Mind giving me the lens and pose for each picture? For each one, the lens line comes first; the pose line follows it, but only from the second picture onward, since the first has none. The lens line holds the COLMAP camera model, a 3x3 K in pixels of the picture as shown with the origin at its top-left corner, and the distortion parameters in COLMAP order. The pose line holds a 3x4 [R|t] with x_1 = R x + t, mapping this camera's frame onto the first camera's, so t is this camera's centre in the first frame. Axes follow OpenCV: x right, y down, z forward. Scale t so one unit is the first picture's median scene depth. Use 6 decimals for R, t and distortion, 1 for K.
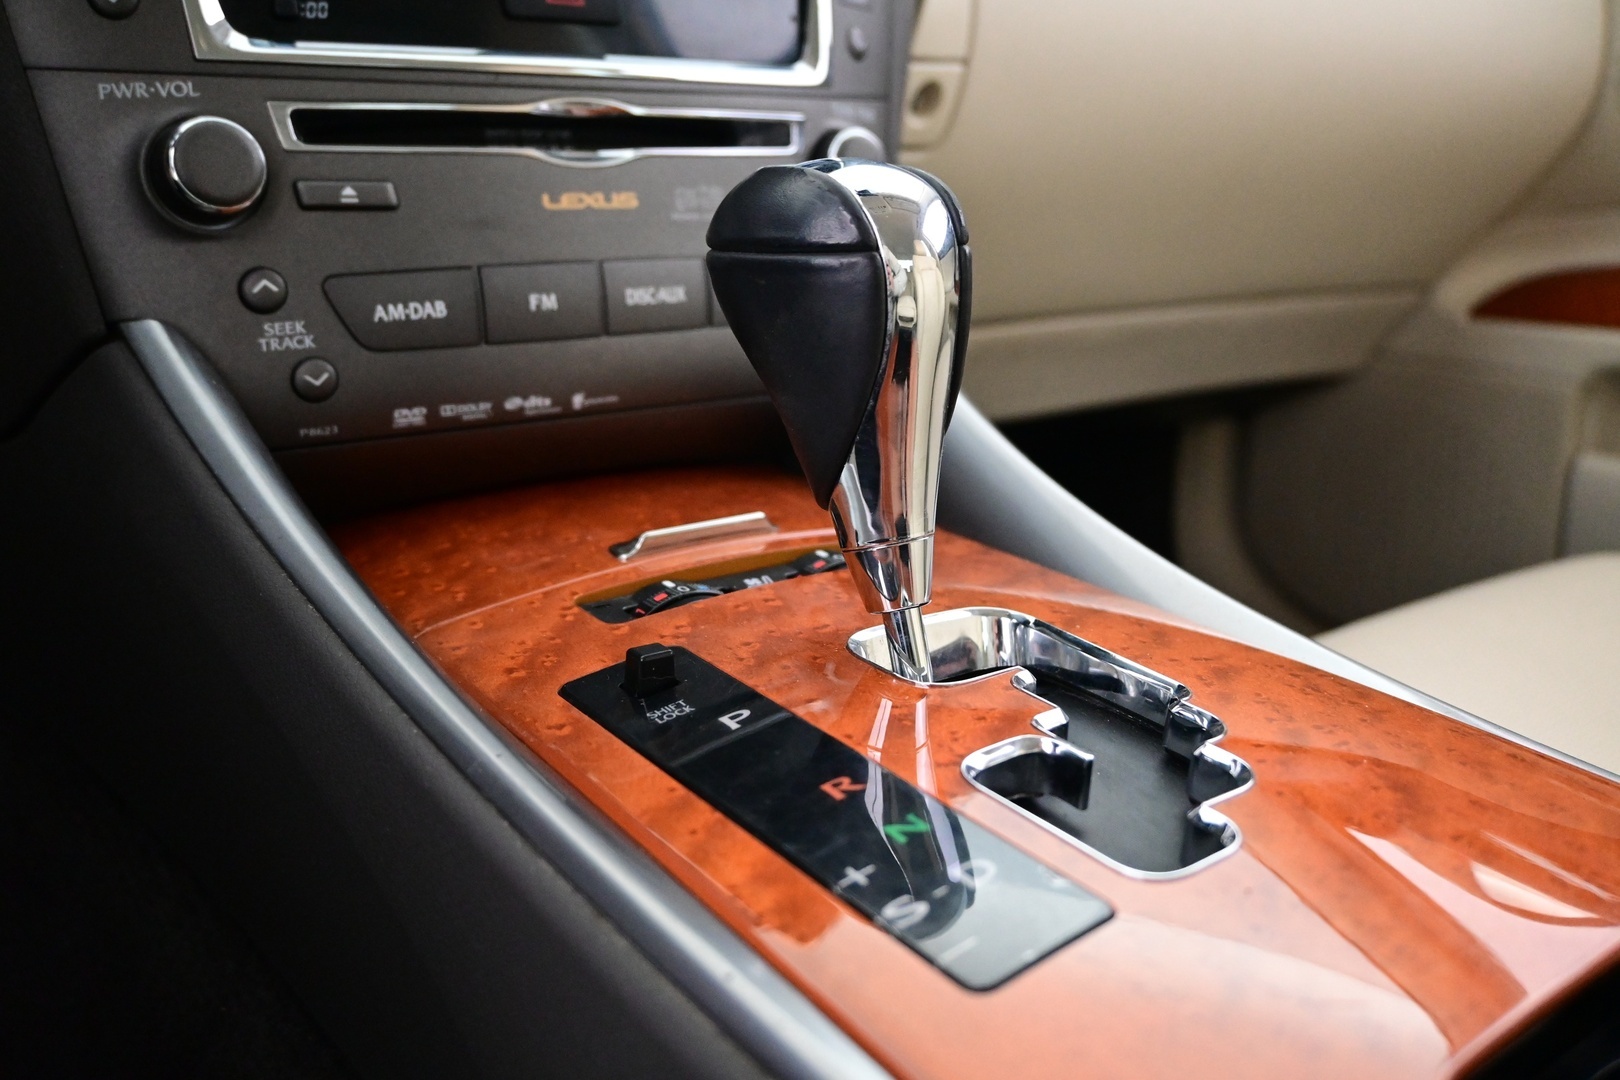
lens RADIAL K [[1353.4, 0, 810.0], [0, 1353.4, 540.0], [0, 0, 1]] dist [-0.002661, -0.000742]
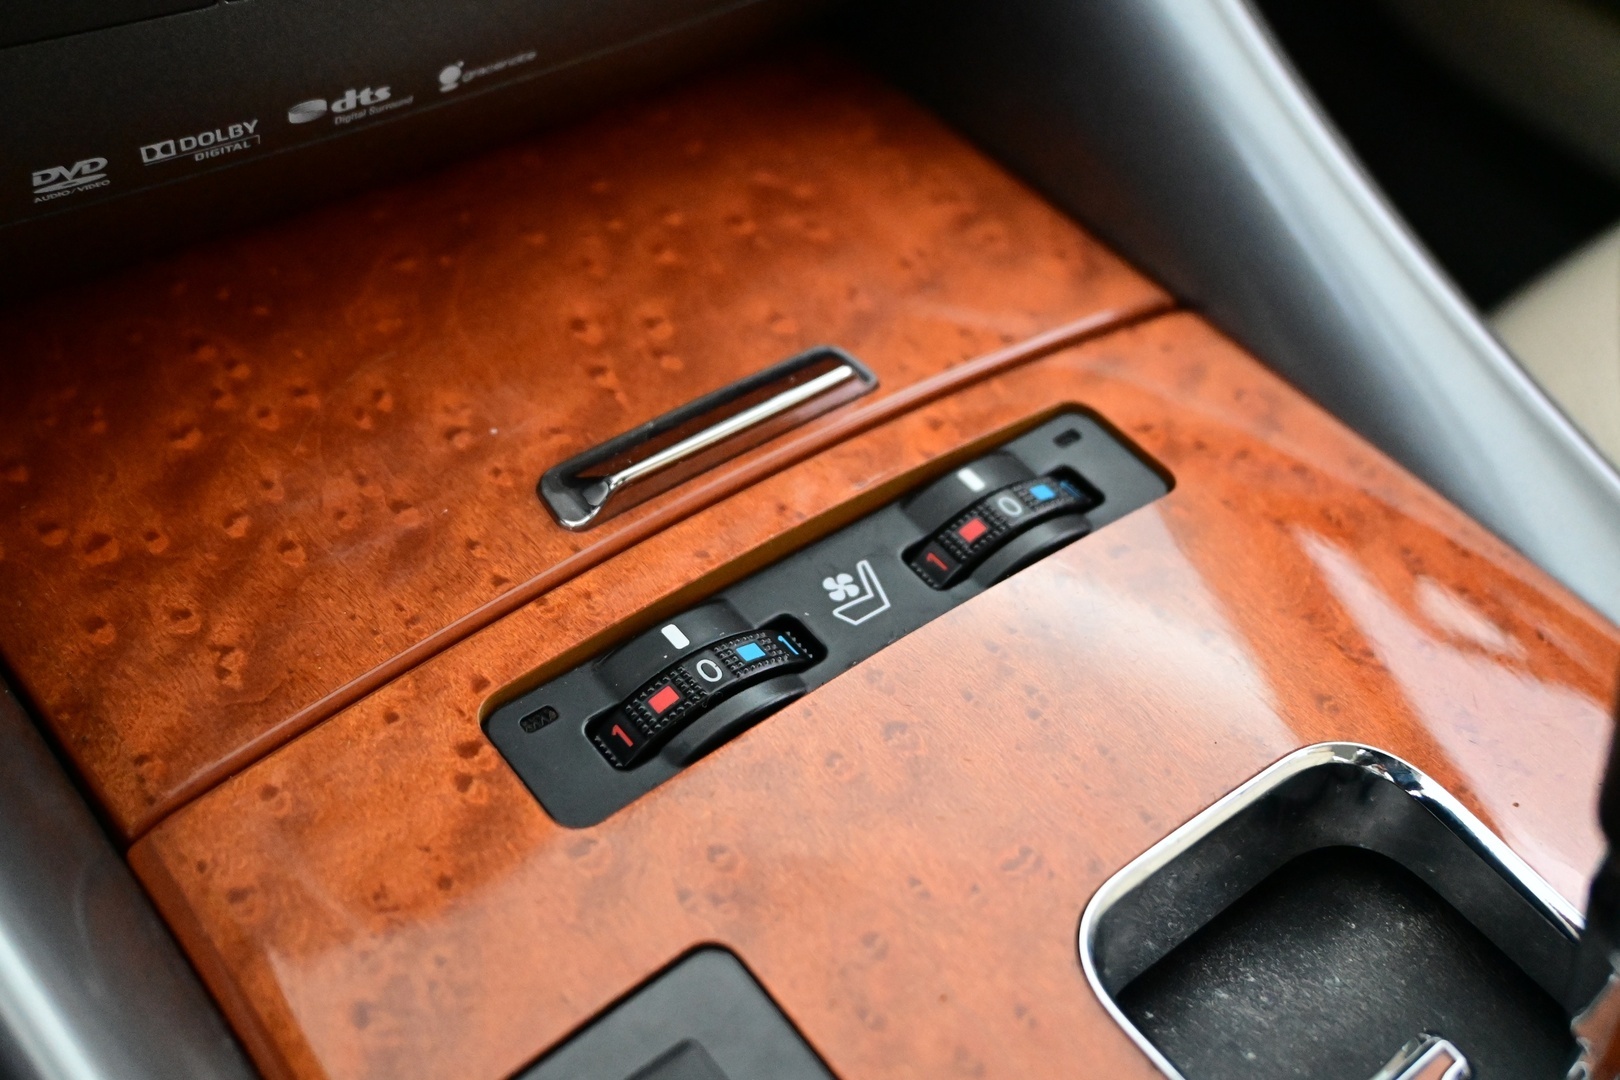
lens RADIAL K [[1680.9, 0, 810.0], [0, 1680.9, 540.0], [0, 0, 1]] dist [0.007487, 0.014789]
pose [[0.997515, 0.028542, 0.064412, -0.088975], [-0.056267, 0.872941, 0.484569, -0.266406], [-0.042398, -0.486990, 0.872378, 0.457830]]
